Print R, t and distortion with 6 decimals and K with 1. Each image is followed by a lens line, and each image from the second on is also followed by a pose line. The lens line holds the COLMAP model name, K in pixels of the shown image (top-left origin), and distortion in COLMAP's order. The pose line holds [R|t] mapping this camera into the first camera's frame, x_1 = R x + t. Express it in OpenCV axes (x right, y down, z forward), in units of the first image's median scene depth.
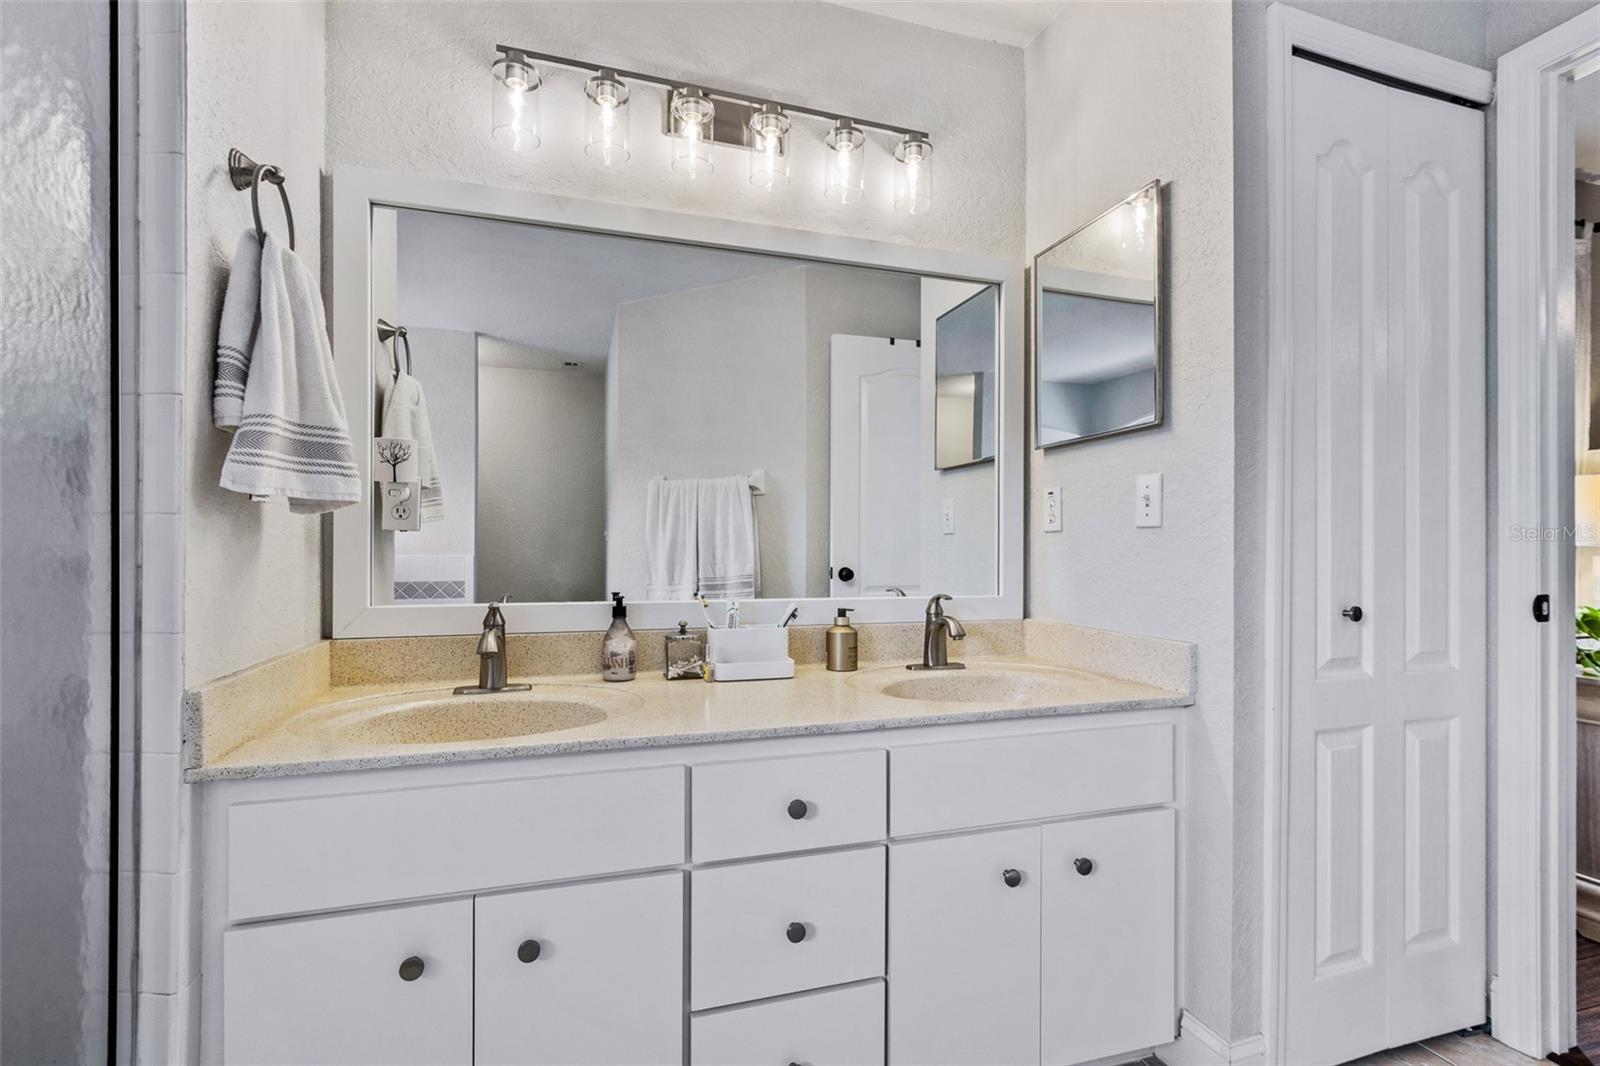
lens RADIAL K [[723.4, 0, 801.4], [0, 723.4, 547.7], [0, 0, 1]] dist [-0.000297, 0.000259]
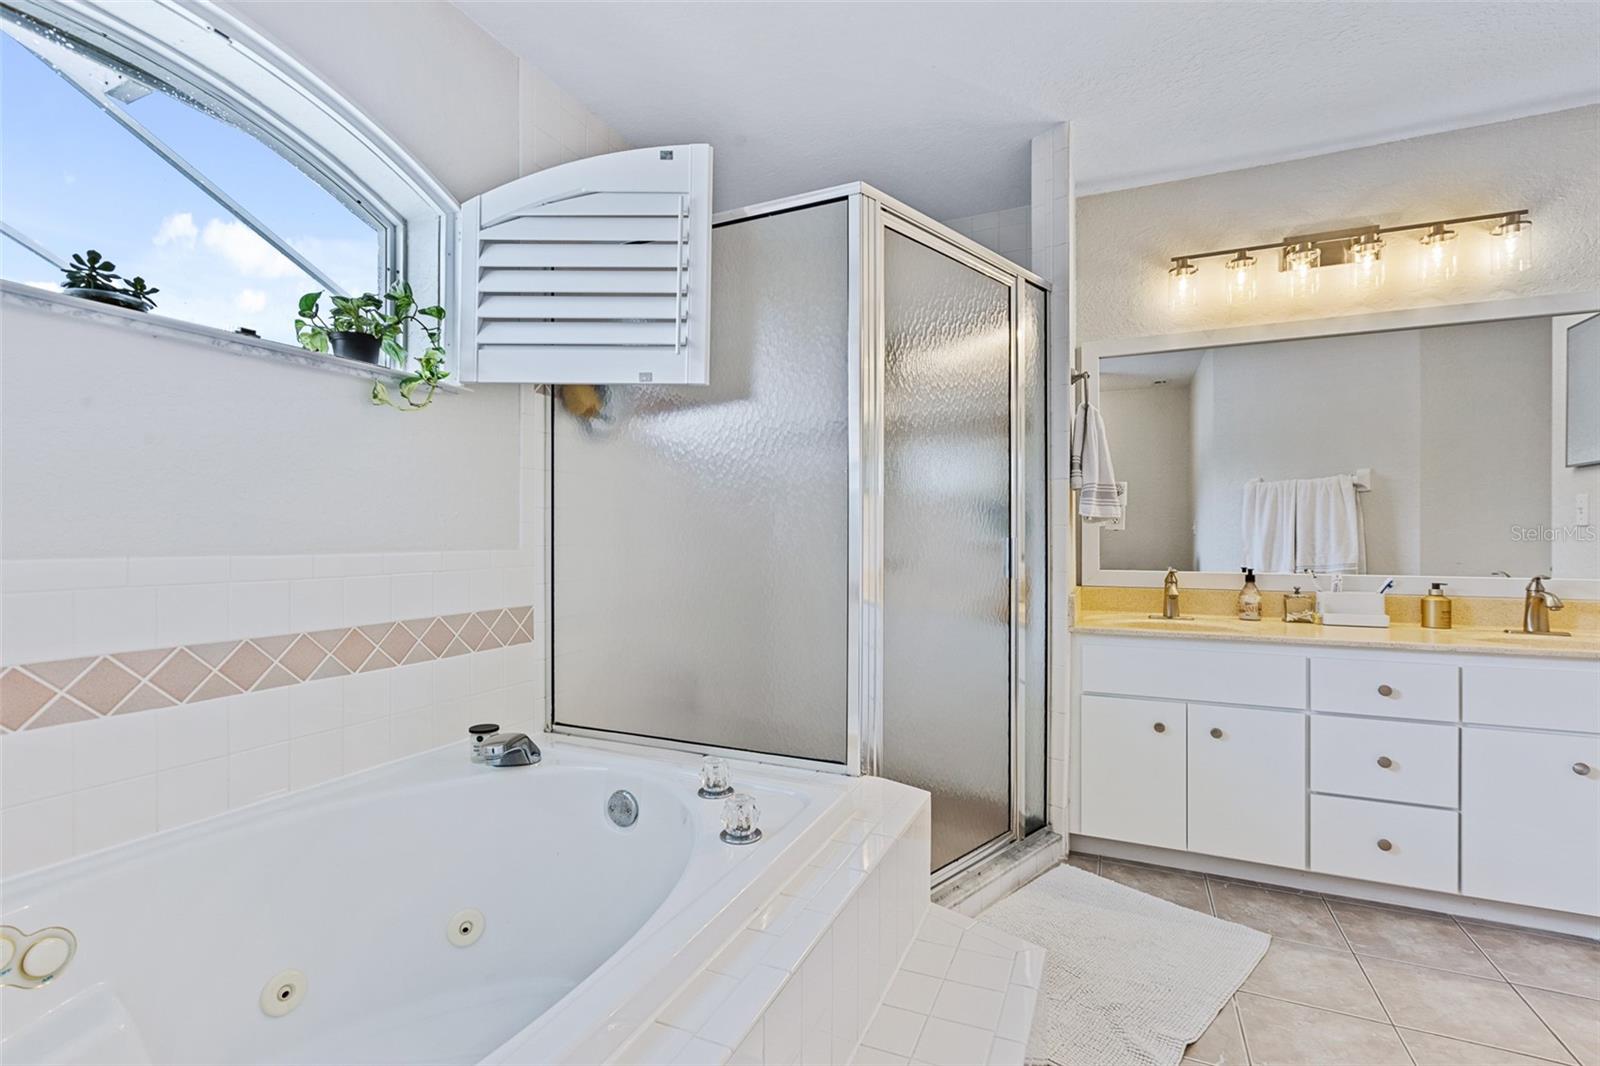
lens RADIAL K [[723.4, 0, 791.5], [0, 723.4, 536.6], [0, 0, 1]] dist [-0.000297, 0.000259]
pose [[0.741135, -0.003736, -0.671346, 0.073106], [0.000455, 0.999987, -0.005063, 0.002087], [0.671356, 0.003447, 0.741127, -0.854336]]
